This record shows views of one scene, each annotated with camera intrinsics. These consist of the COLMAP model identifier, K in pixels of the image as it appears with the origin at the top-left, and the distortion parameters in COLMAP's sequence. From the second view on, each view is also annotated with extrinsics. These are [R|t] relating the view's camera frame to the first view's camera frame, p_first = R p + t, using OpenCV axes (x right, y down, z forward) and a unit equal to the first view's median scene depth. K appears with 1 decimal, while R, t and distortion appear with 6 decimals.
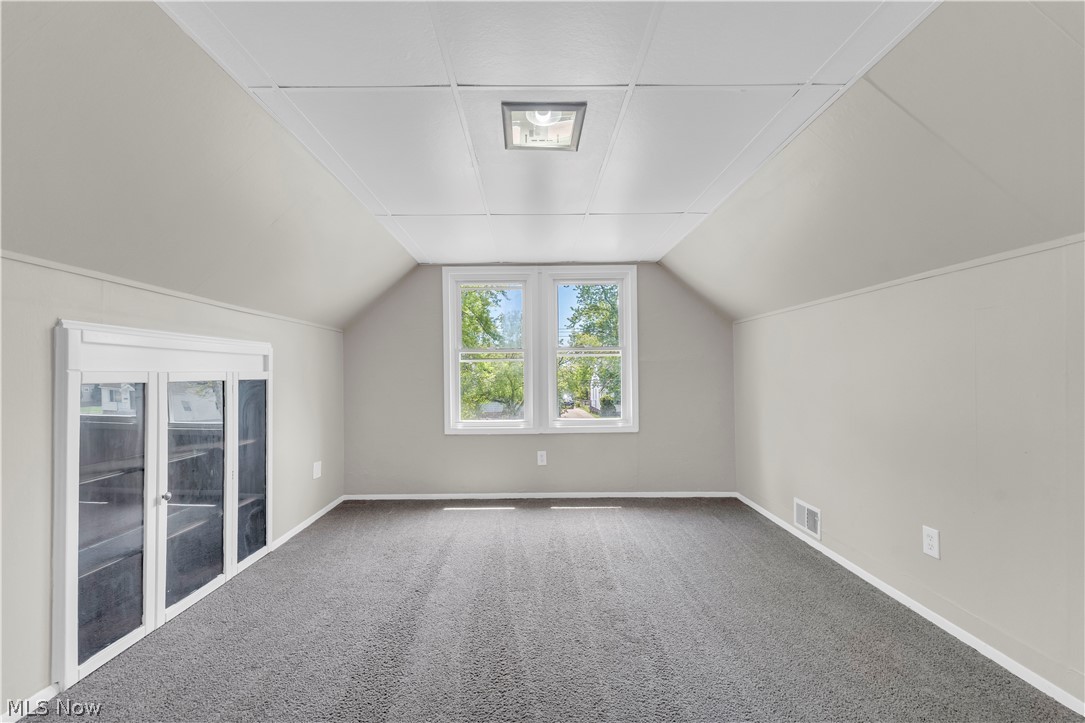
lens RADIAL K [[442.9, 0, 531.7], [0, 442.9, 368.9], [0, 0, 1]] dist [0.000718, -0.000813]
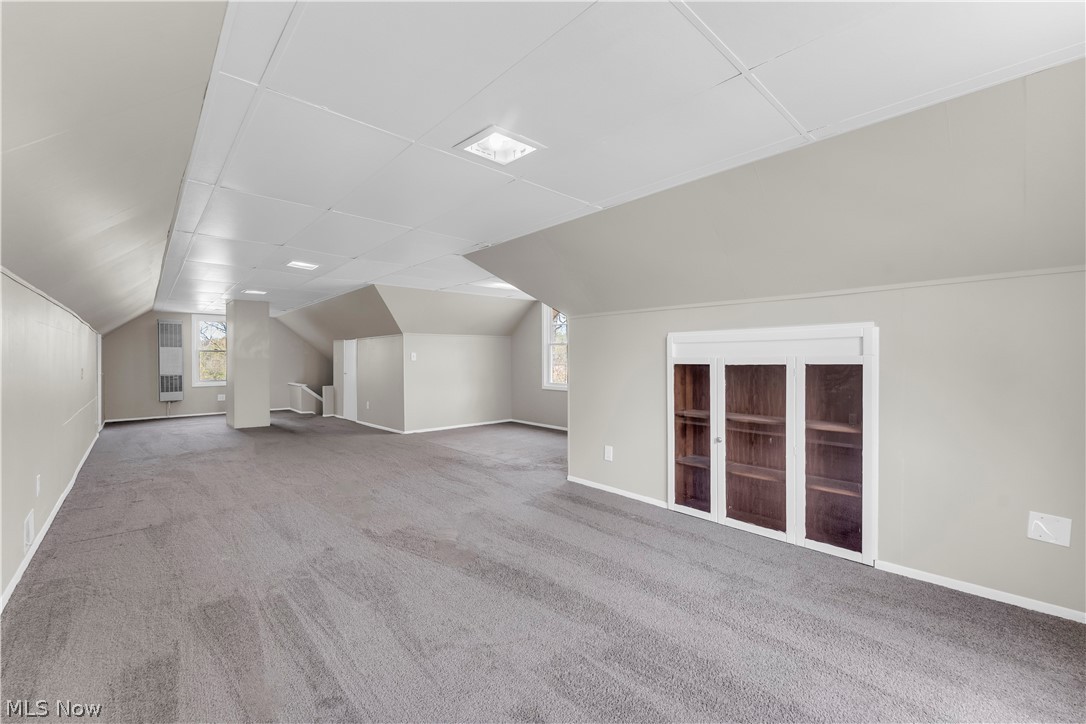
lens RADIAL K [[443.3, 0, 539.3], [0, 443.3, 363.4], [0, 0, 1]] dist [0.000718, -0.000813]
pose [[-0.741449, 0.014317, -0.670856, 0.448511], [0.018220, 0.999833, 0.001201, 0.007659], [0.670762, -0.011332, -0.741586, 1.195365]]
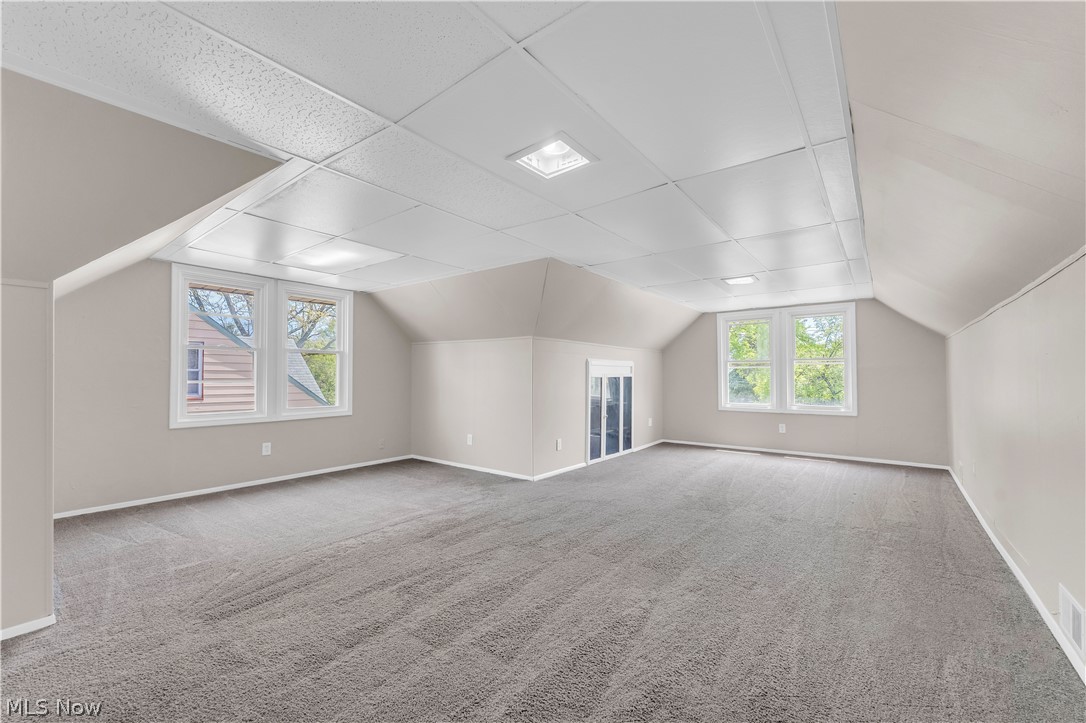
lens RADIAL K [[443.3, 0, 533.8], [0, 443.3, 371.8], [0, 0, 1]] dist [0.000718, -0.000813]
pose [[0.786653, 0.001570, -0.617393, 0.413677], [-0.000109, 0.999997, 0.002403, -0.008542], [0.617395, -0.001823, 0.786651, -1.096181]]
